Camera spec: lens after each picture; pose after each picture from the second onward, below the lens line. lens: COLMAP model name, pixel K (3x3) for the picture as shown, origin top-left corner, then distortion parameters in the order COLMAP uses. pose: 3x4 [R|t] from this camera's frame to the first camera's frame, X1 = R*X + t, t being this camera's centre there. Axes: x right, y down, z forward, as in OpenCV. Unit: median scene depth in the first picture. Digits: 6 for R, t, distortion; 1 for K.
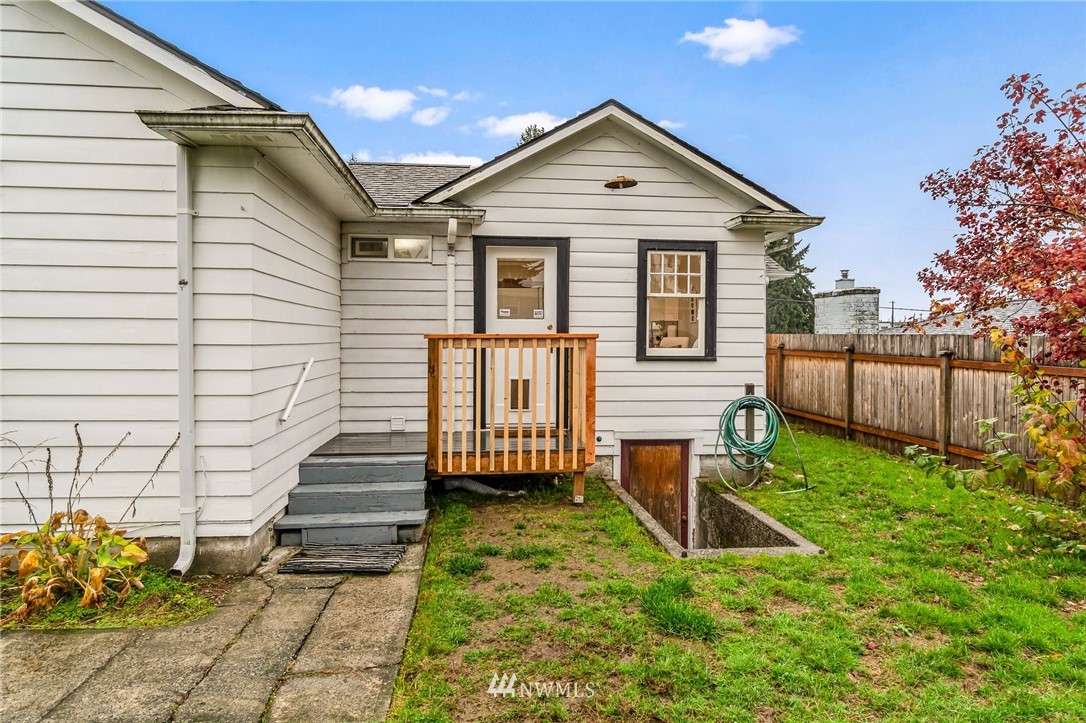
lens RADIAL K [[625.2, 0, 538.5], [0, 625.2, 336.6], [0, 0, 1]] dist [-0.004732, -0.000992]
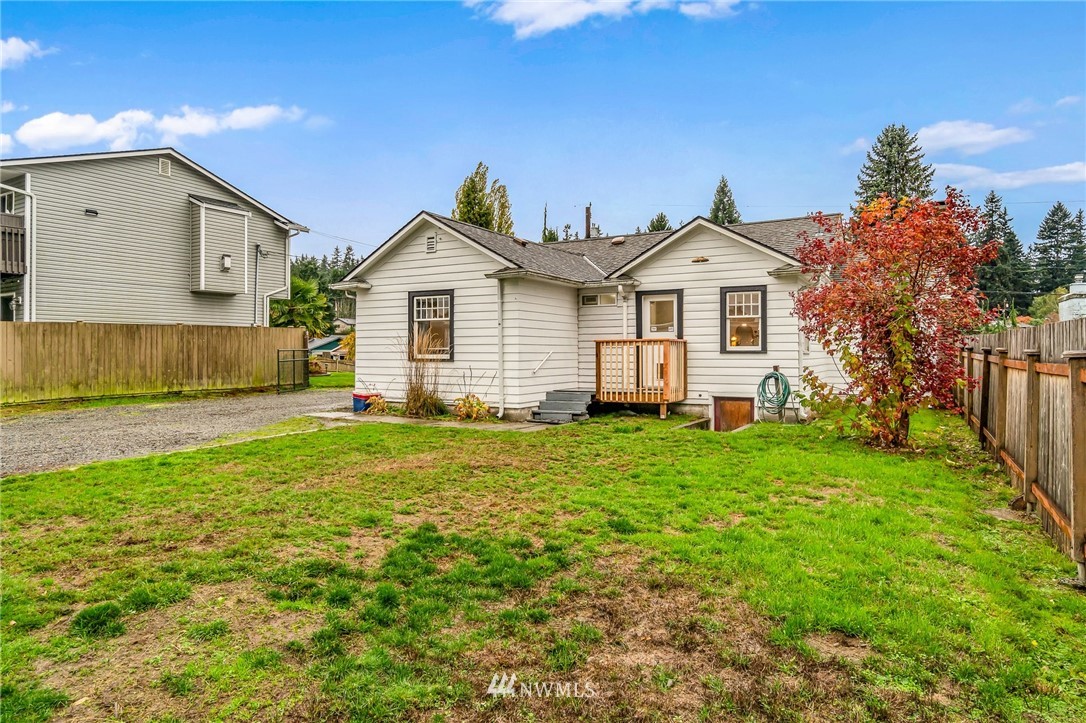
lens RADIAL K [[654.3, 0, 542.4], [0, 654.3, 338.3], [0, 0, 1]] dist [-0.002142, -0.000548]
pose [[0.812498, -0.017076, -0.582714, 0.873307], [0.008565, 0.999813, -0.017357, 0.024367], [0.582902, 0.009112, 0.812492, -0.882741]]
